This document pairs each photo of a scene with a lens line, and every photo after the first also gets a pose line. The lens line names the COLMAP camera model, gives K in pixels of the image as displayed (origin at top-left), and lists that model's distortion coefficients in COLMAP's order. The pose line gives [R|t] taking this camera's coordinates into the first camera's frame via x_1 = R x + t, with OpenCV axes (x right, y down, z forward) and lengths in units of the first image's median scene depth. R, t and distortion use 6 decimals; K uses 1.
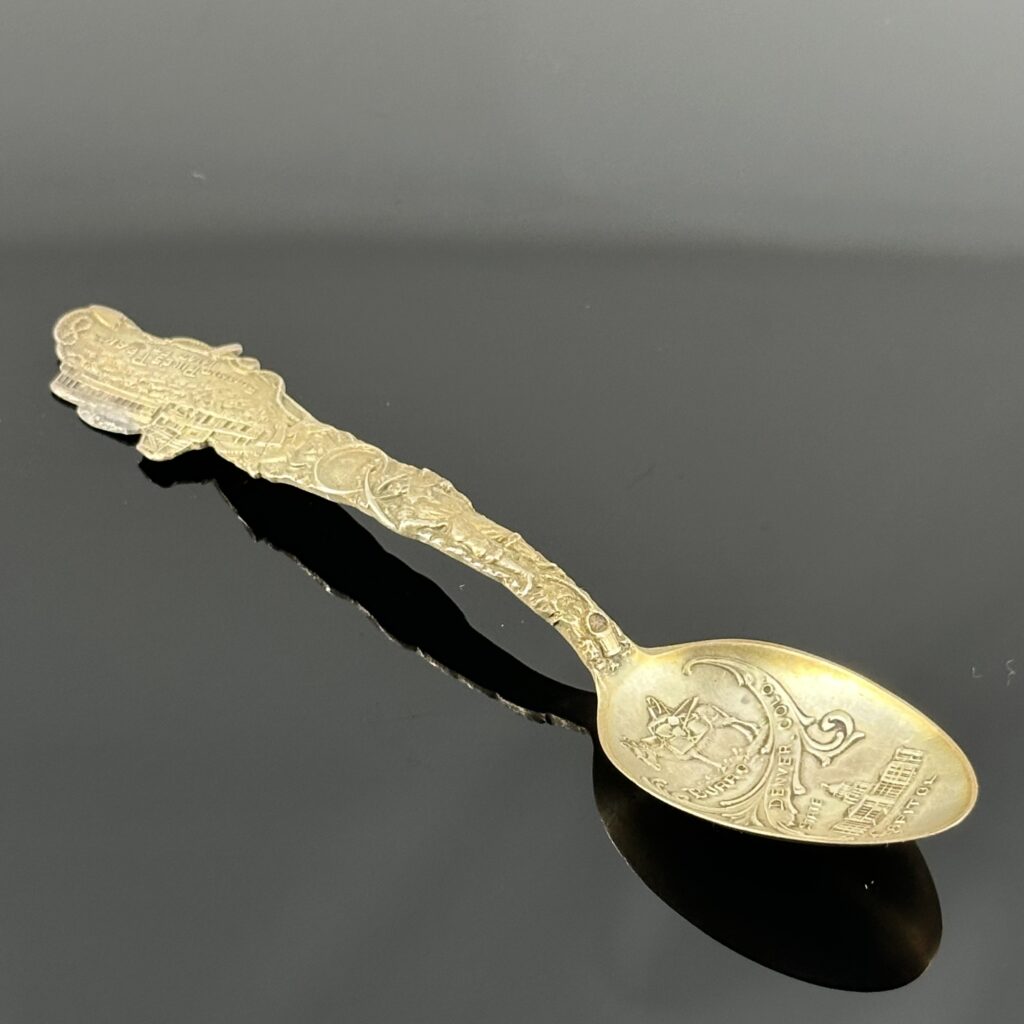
lens RADIAL K [[3260.5, 0, 502.3], [0, 3260.5, 505.6], [0, 0, 1]] dist [0.105194, 0.000000]
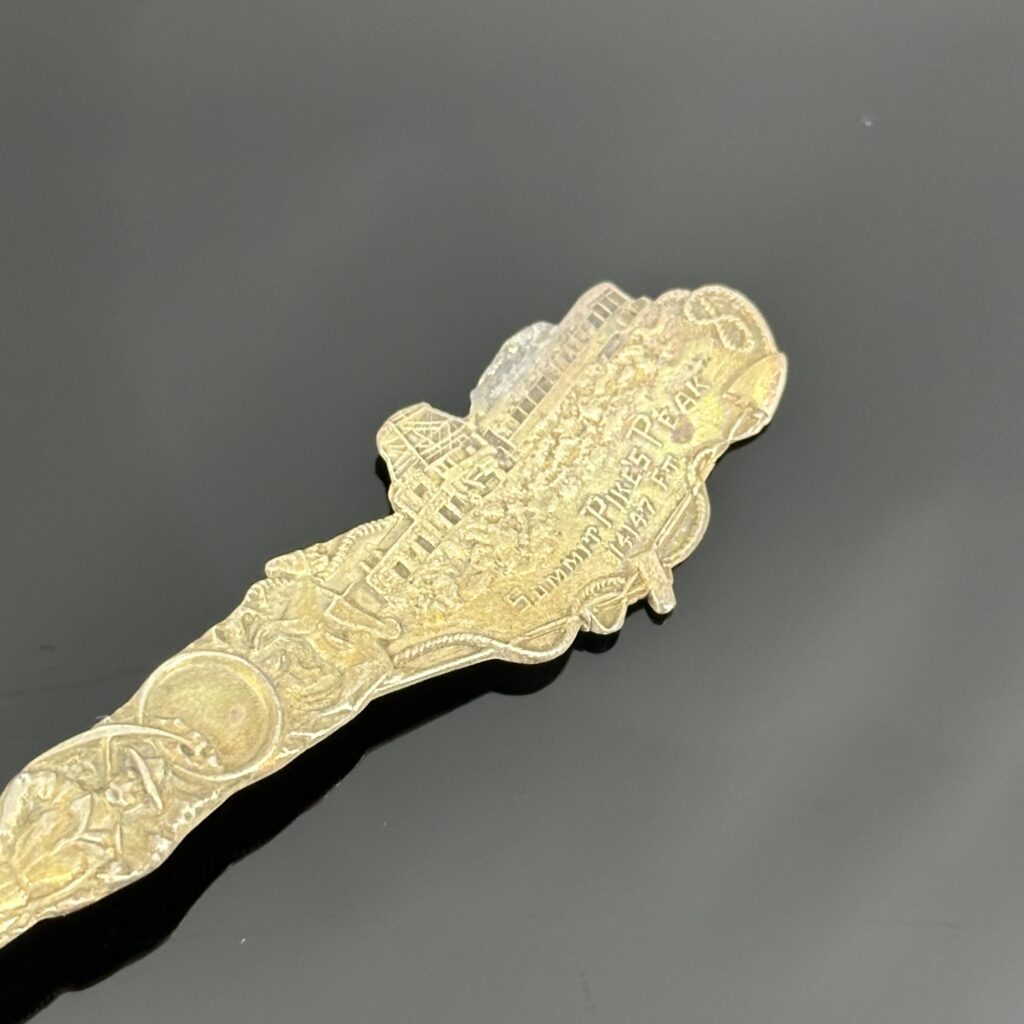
lens RADIAL K [[3260.5, 0, 518.6], [0, 3260.5, 516.7], [0, 0, 1]] dist [0.105194, 0.000000]
pose [[-0.150913, 0.904052, -0.399894, 0.130668], [-0.774418, 0.143306, 0.616230, -0.388504], [0.614411, 0.402682, 0.678488, 0.679926]]
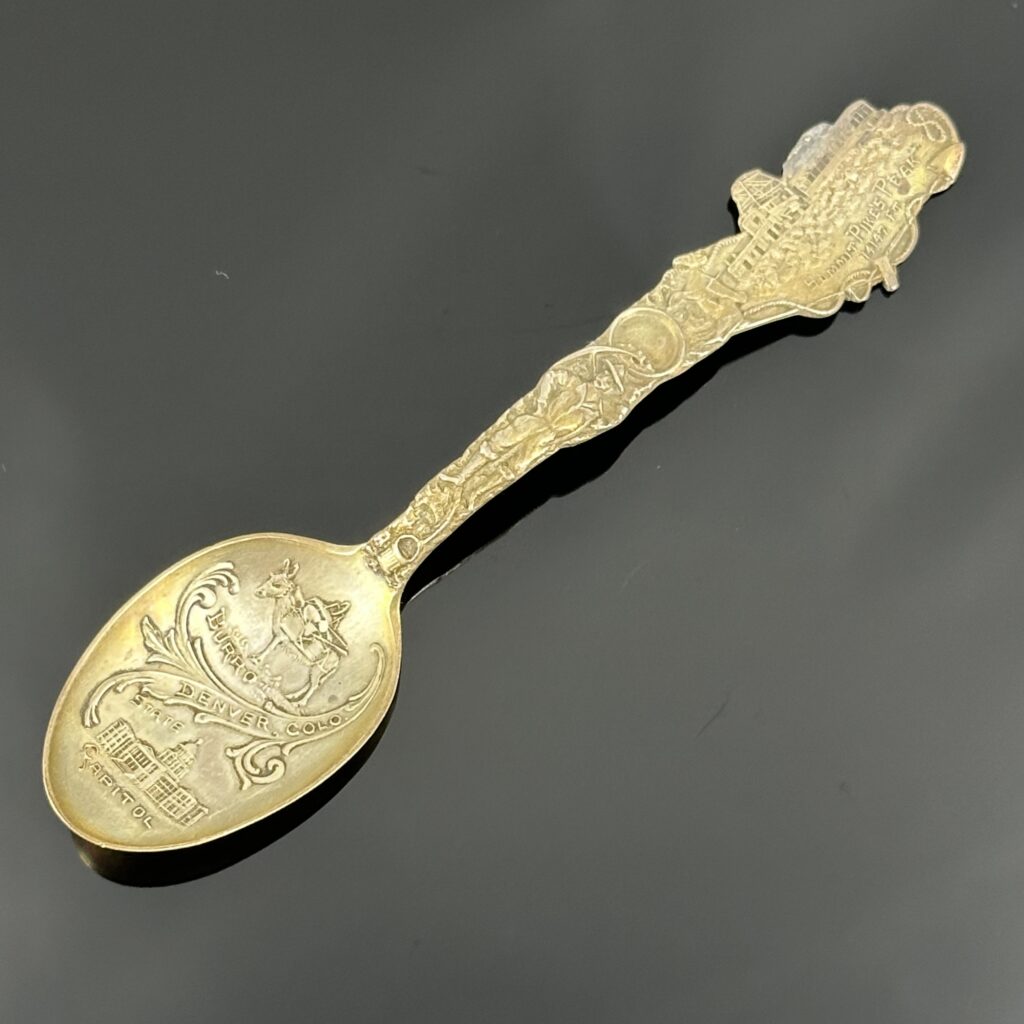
lens RADIAL K [[3260.5, 0, 511.3], [0, 3260.5, 522.1], [0, 0, 1]] dist [0.105194, 0.000000]
pose [[-0.177895, 0.935131, -0.306405, 0.315780], [-0.754152, 0.070466, 0.652909, -0.626286], [0.632146, 0.347225, 0.692695, 0.331661]]
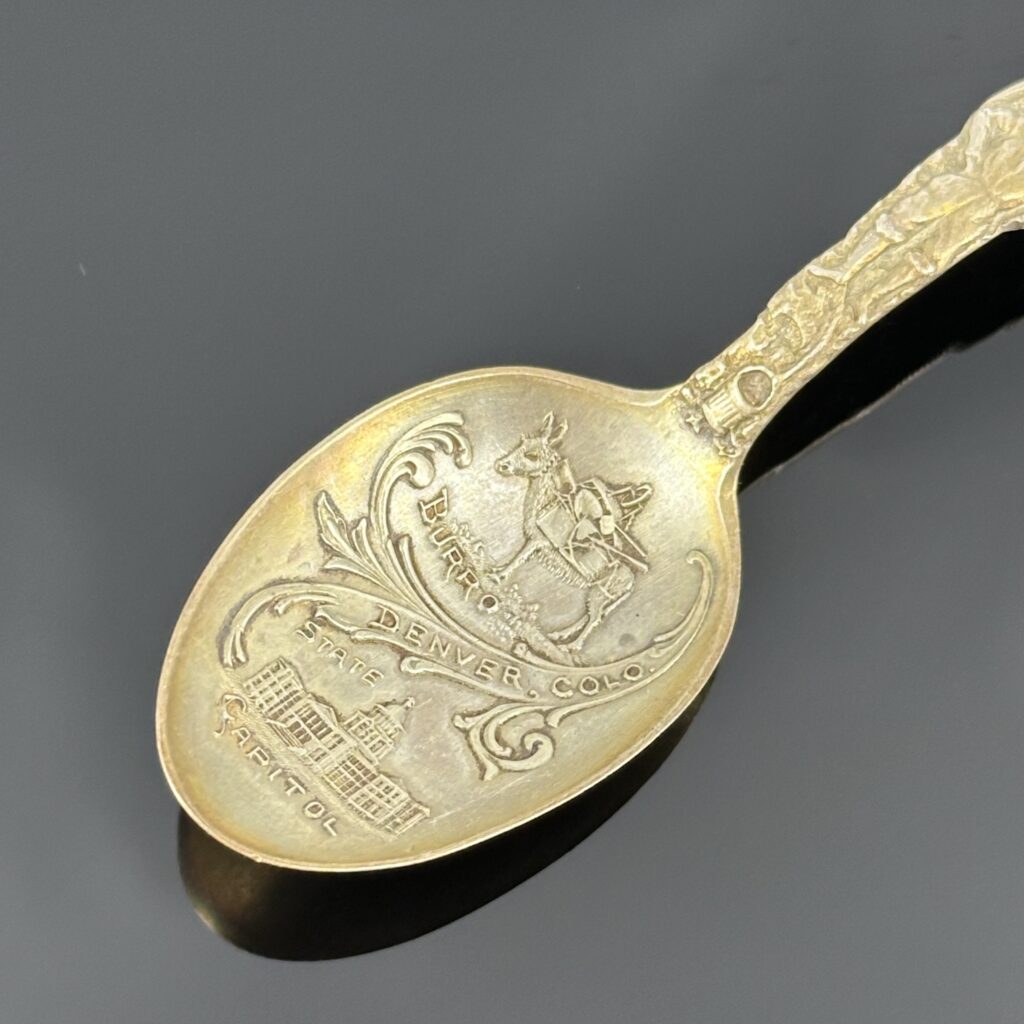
lens RADIAL K [[3260.5, 0, 528.0], [0, 3260.5, 598.8], [0, 0, 1]] dist [0.105194, 0.000000]
pose [[-0.178813, 0.910919, -0.371824, 0.290674], [-0.766409, 0.108019, 0.633205, -0.302489], [0.616963, 0.398195, 0.678821, 0.580813]]
